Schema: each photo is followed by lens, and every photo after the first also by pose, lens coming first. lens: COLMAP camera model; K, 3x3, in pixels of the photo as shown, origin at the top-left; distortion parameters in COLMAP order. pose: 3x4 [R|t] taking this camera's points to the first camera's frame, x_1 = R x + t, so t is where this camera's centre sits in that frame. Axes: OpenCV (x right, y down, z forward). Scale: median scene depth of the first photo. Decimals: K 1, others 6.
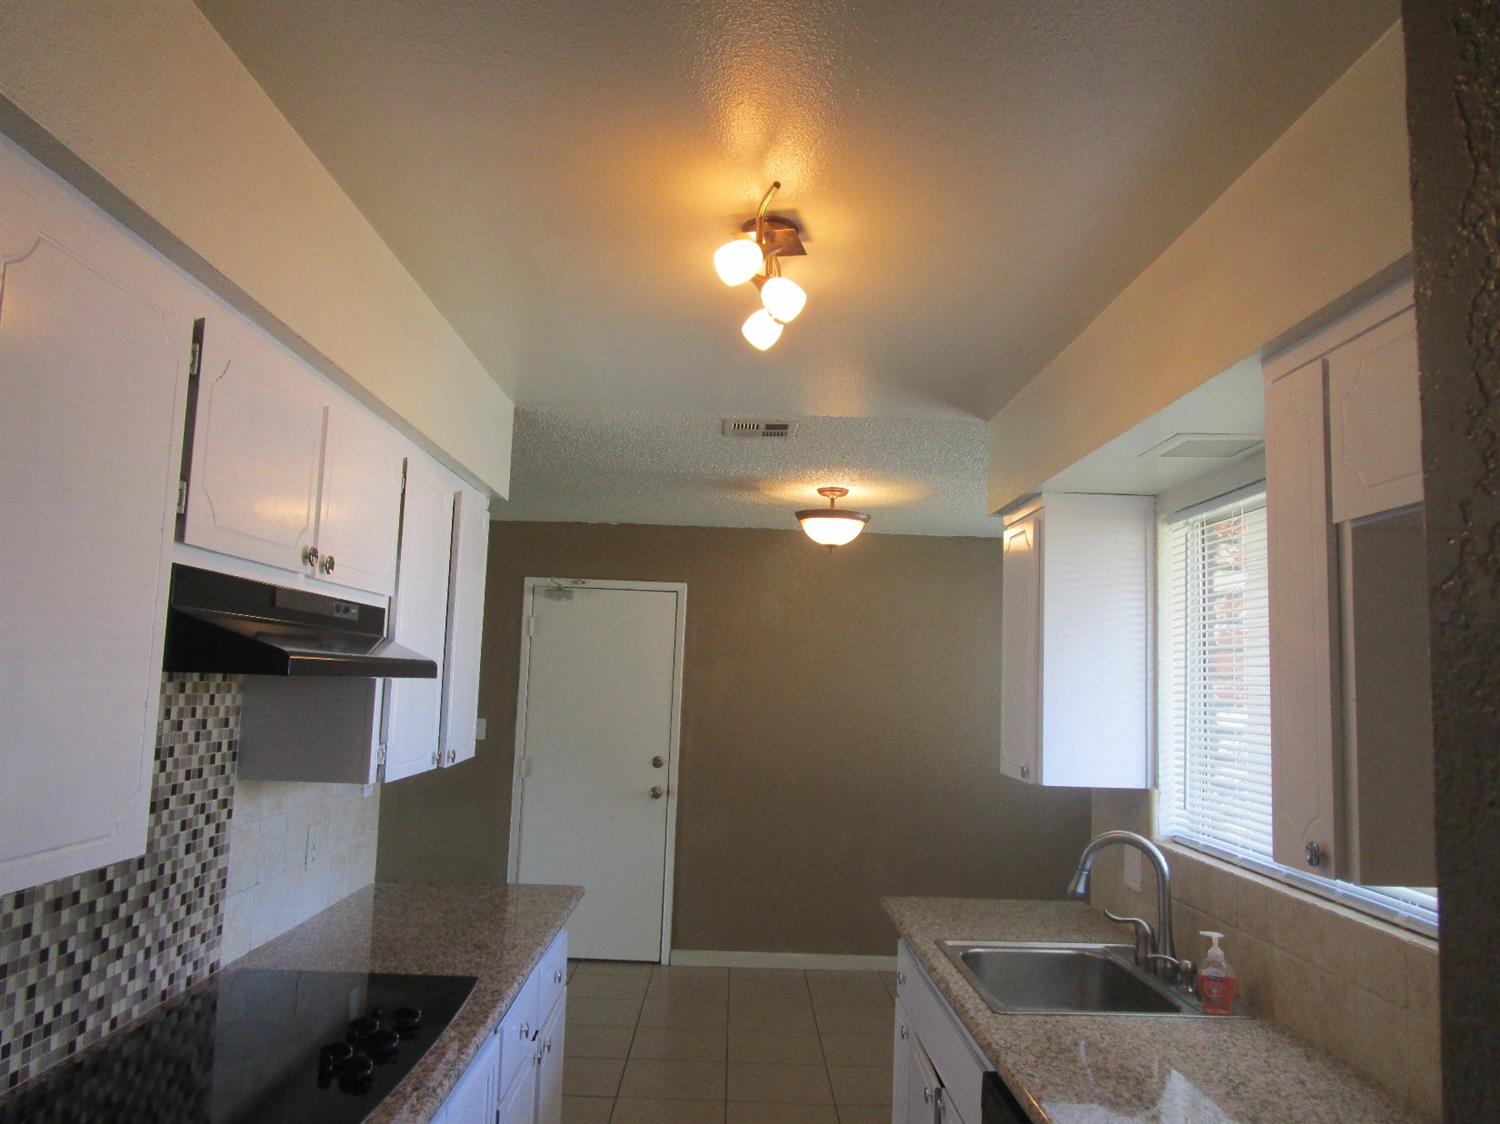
lens RADIAL K [[1088.7, 0, 750.0], [0, 1088.7, 562.0], [0, 0, 1]] dist [-0.015506, 0.000839]
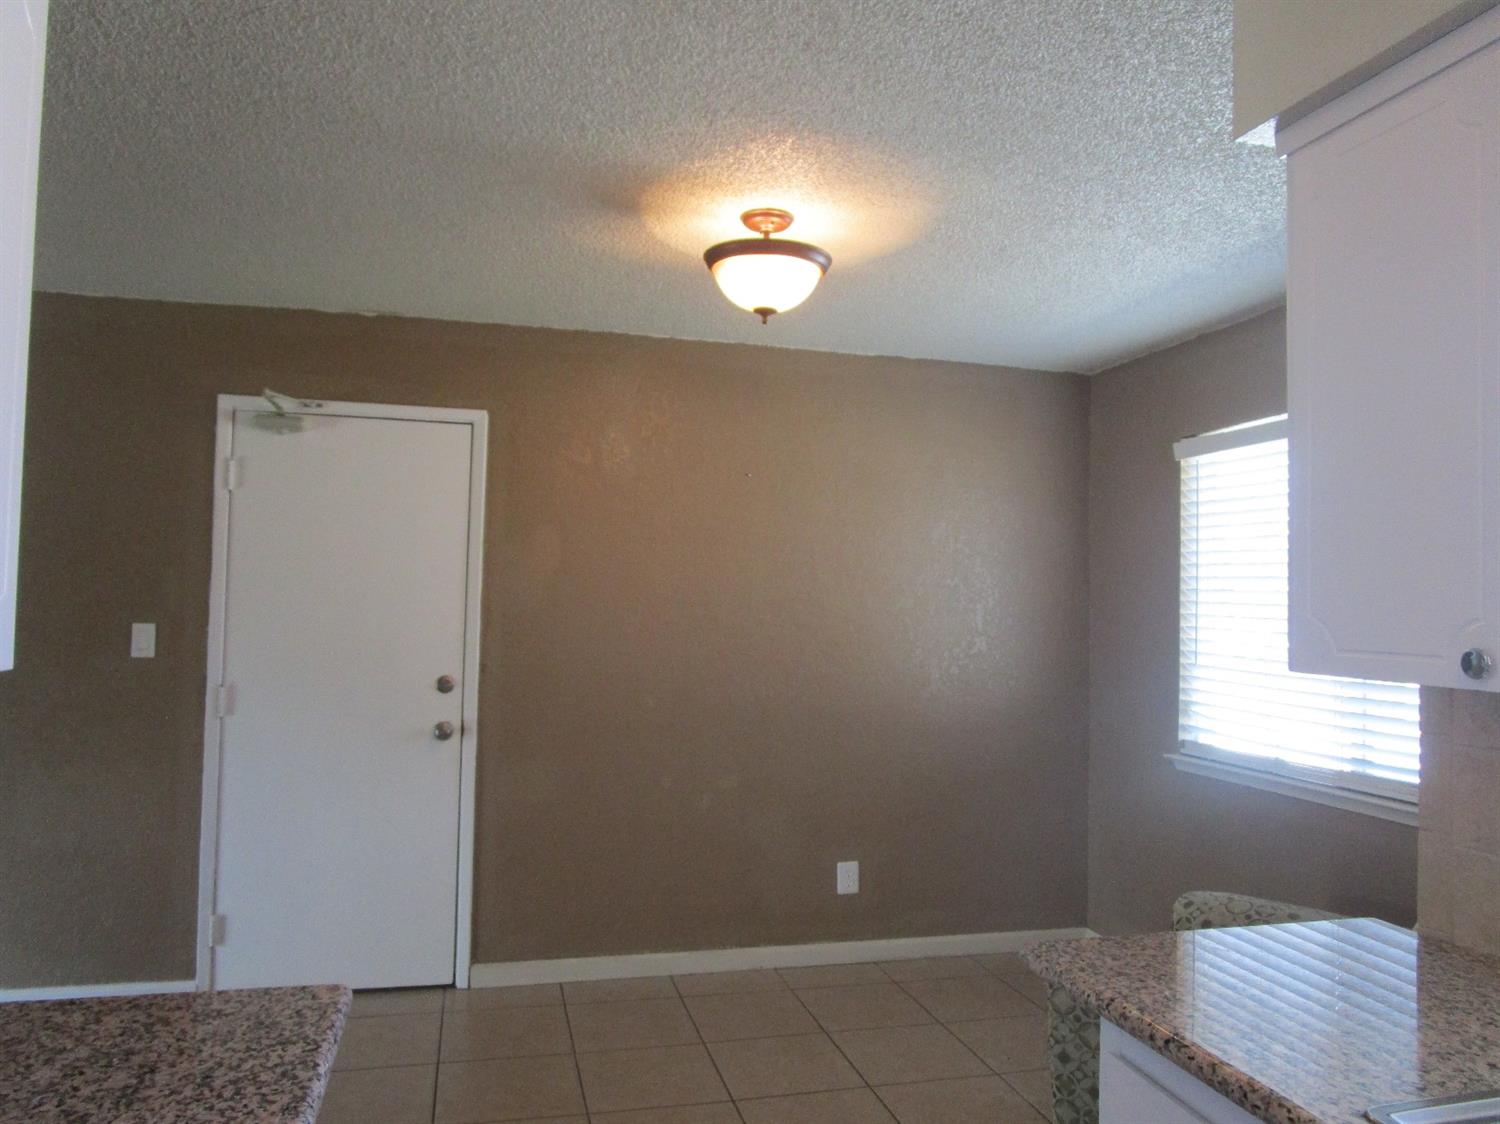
lens RADIAL K [[1088.7, 0, 750.0], [0, 1088.7, 562.0], [0, 0, 1]] dist [-0.015506, 0.000839]
pose [[0.974460, -0.007880, 0.224422, -0.053017], [-0.008585, 0.997346, 0.072295, 0.062589], [-0.224396, -0.072375, 0.971807, 0.334839]]
